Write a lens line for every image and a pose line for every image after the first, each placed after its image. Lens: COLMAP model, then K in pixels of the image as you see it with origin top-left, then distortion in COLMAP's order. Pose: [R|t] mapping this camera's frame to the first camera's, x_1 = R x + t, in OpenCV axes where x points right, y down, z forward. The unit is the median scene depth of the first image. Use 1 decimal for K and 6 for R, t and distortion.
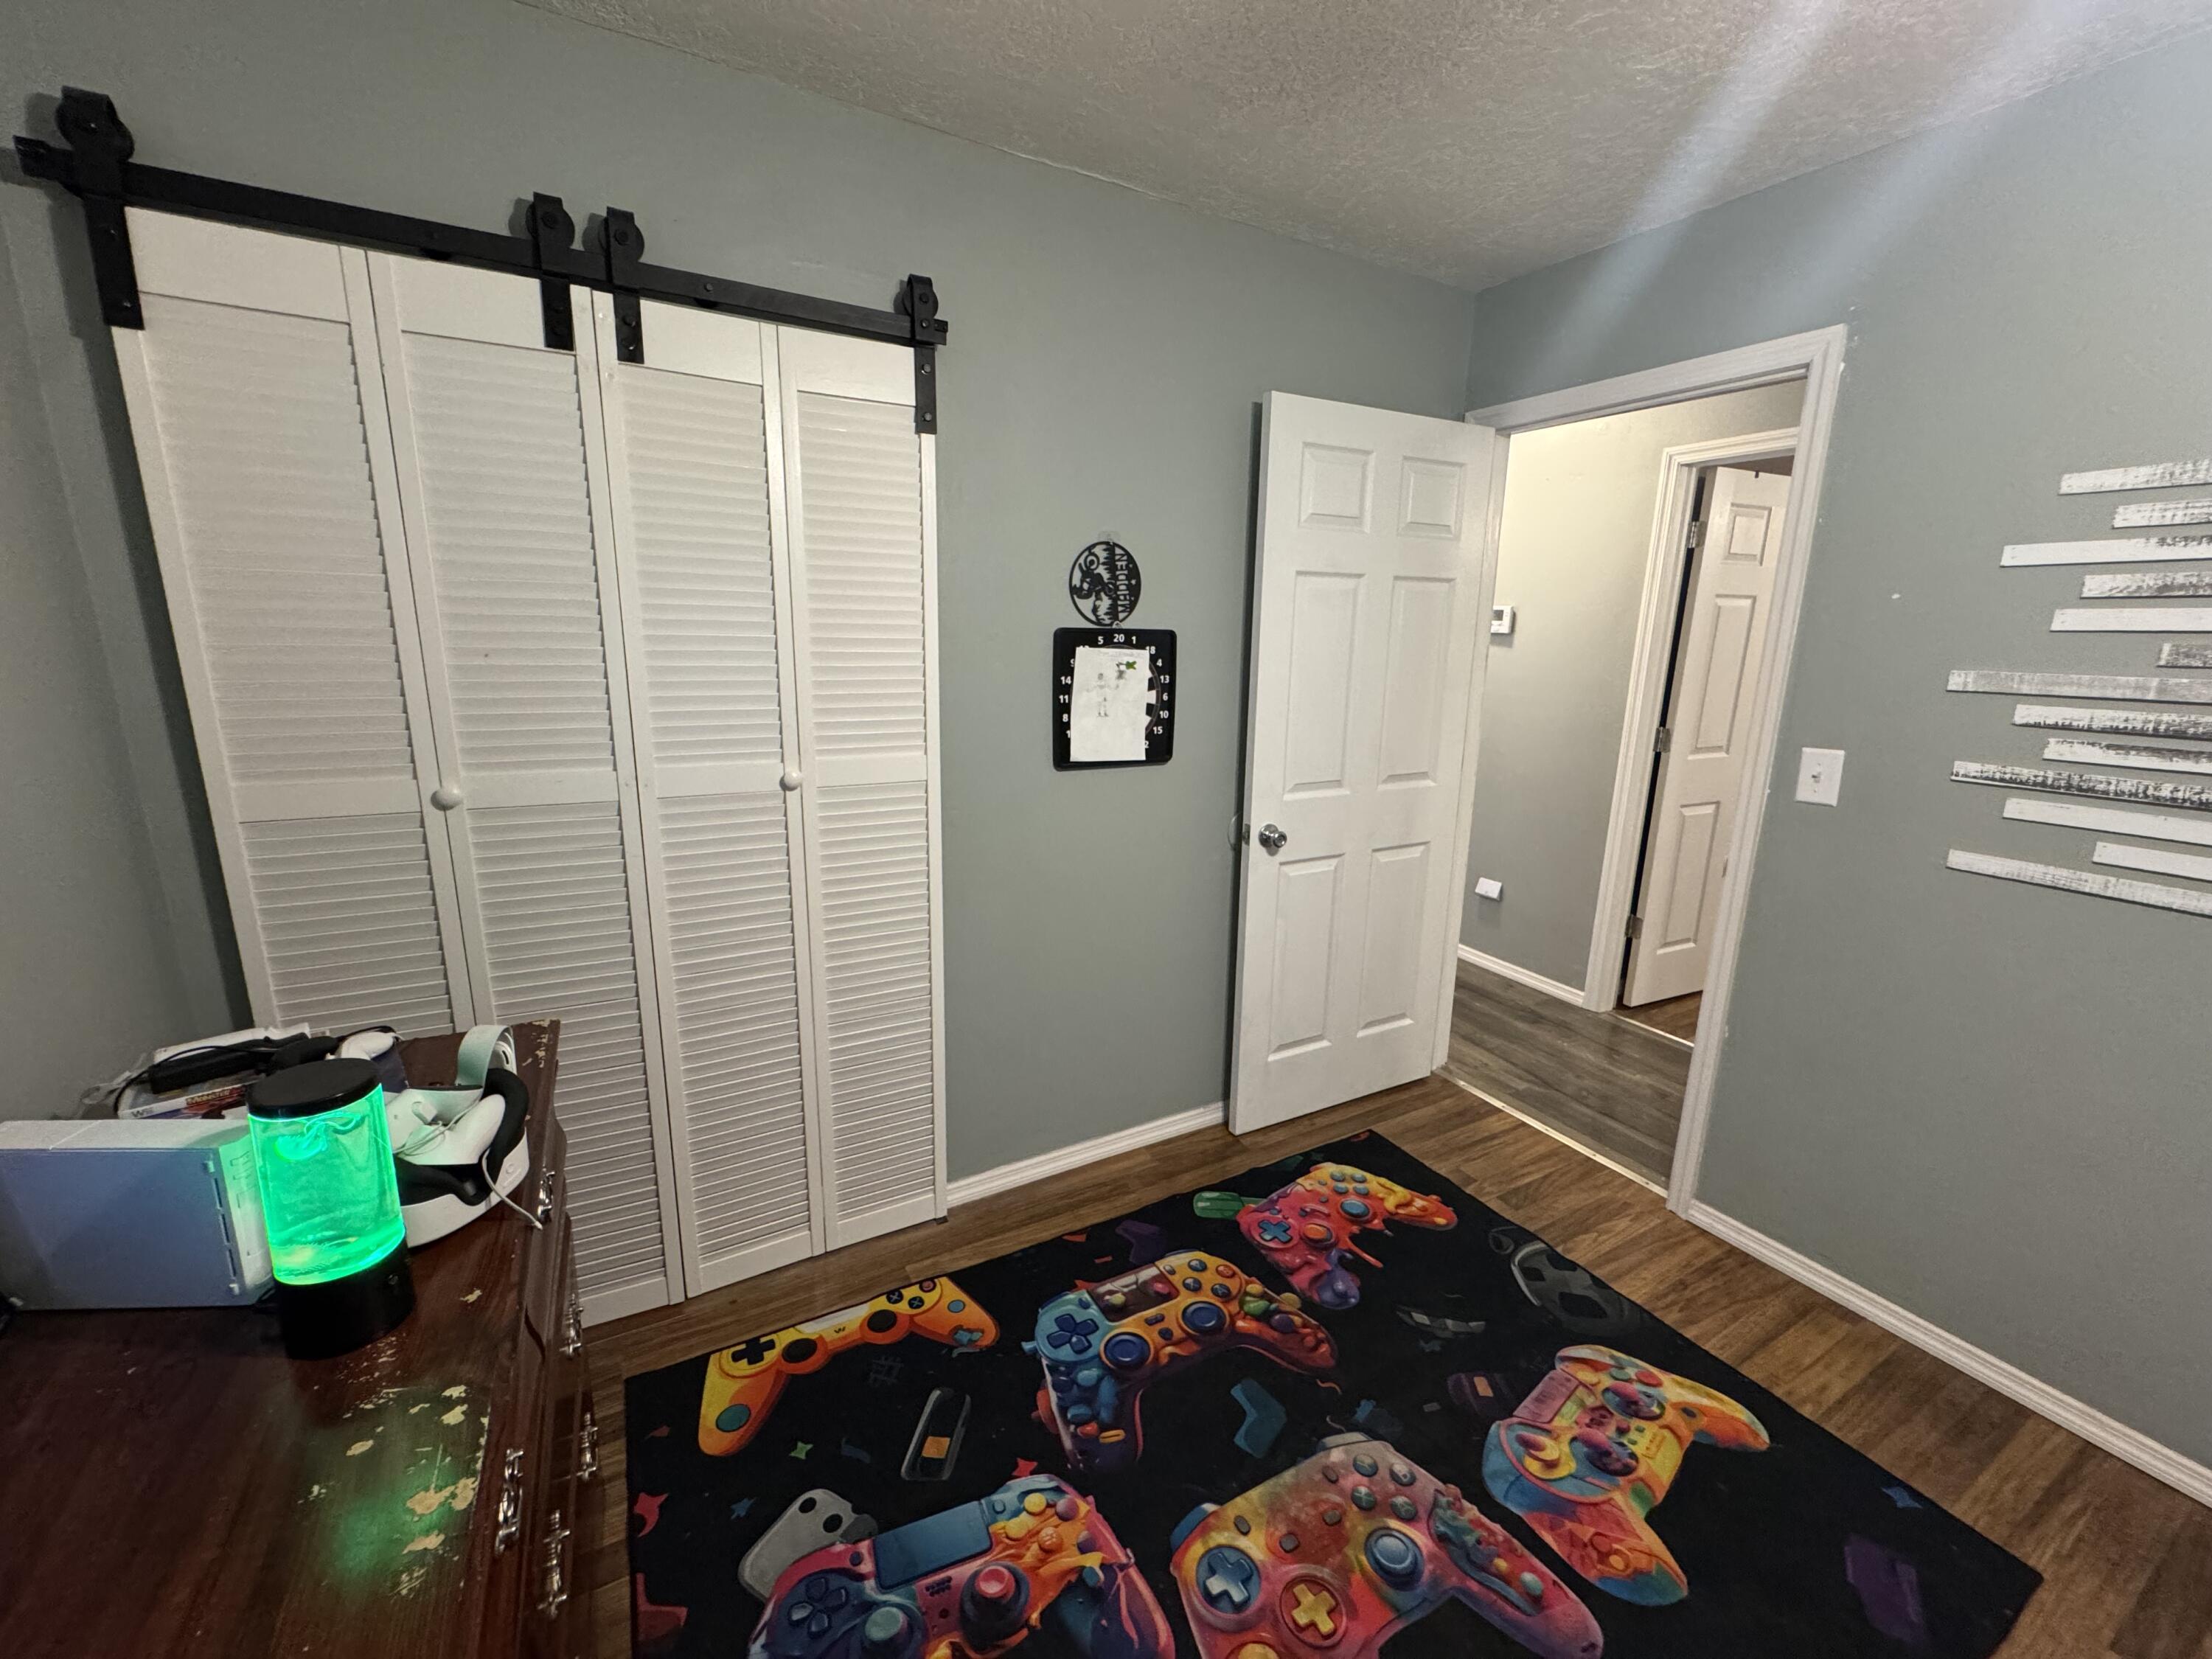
lens RADIAL K [[881.7, 0, 1104.3], [0, 881.7, 823.8], [0, 0, 1]] dist [-0.004434, 0.000057]
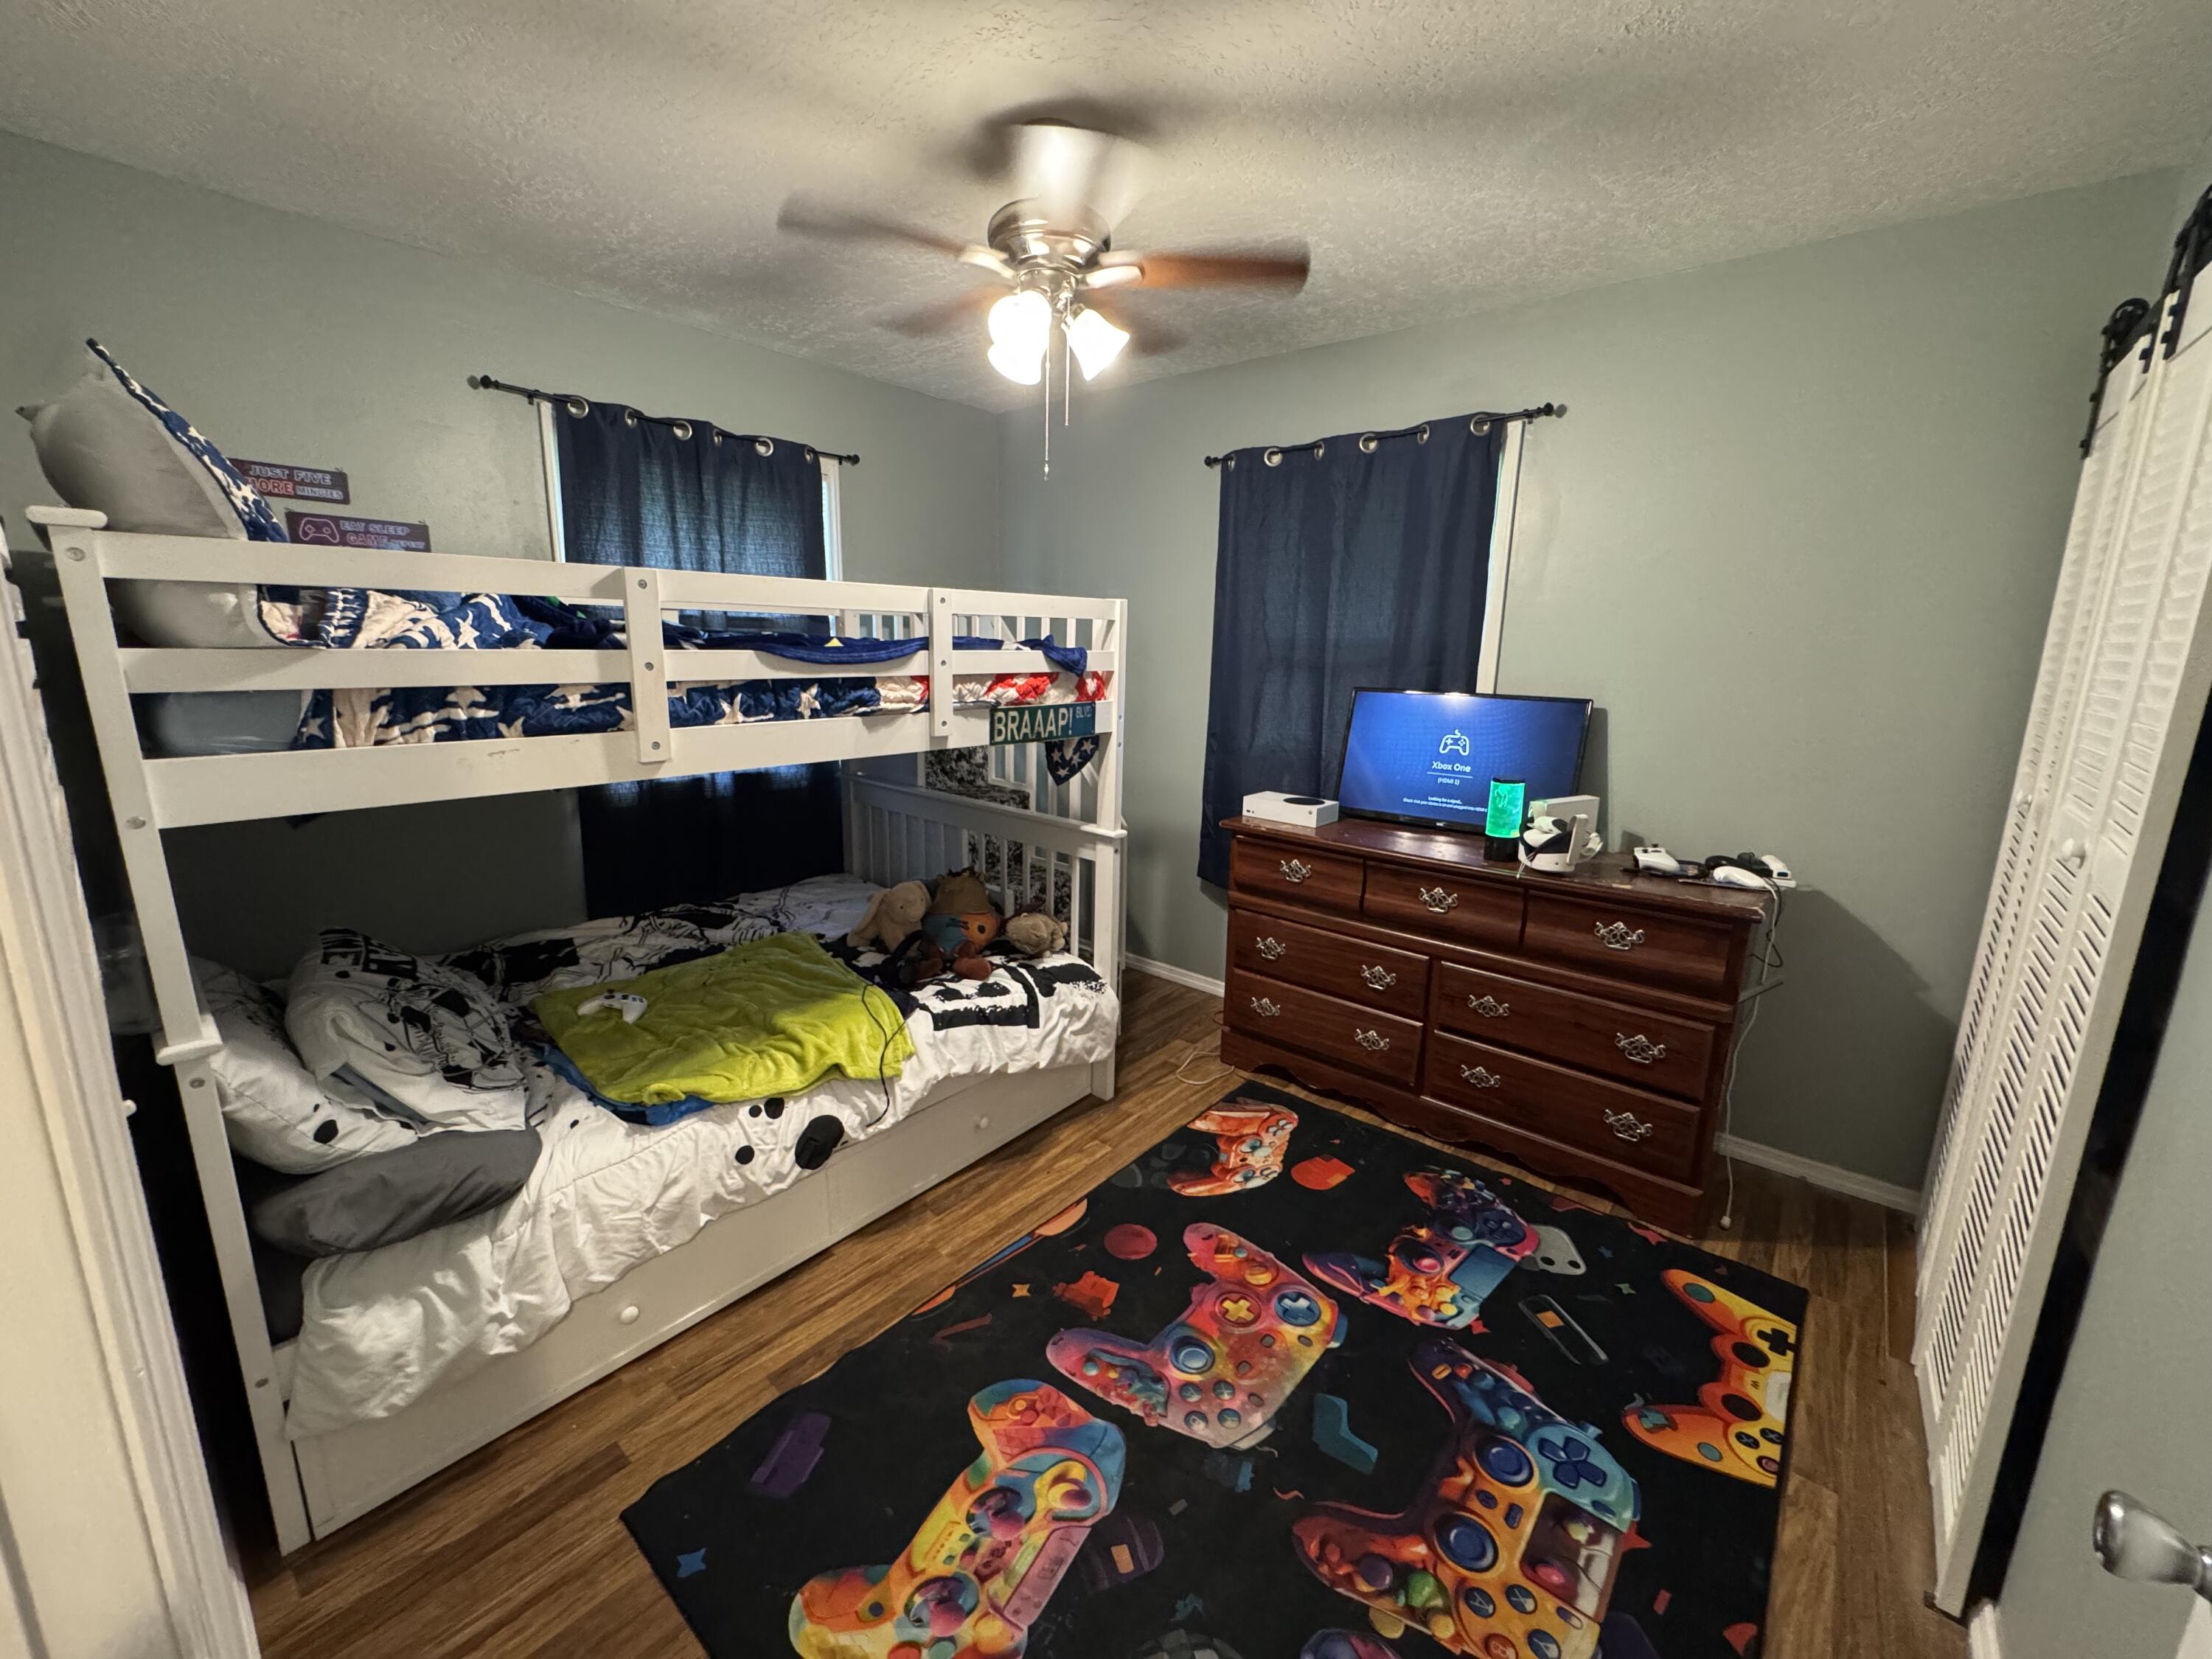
lens RADIAL K [[881.7, 0, 1111.7], [0, 881.7, 825.1], [0, 0, 1]] dist [-0.004434, 0.000057]
pose [[-0.934851, 0.038071, -0.352994, 0.762436], [-0.109783, 0.914513, 0.389376, -0.308536], [0.337642, 0.402761, -0.850753, 1.539830]]
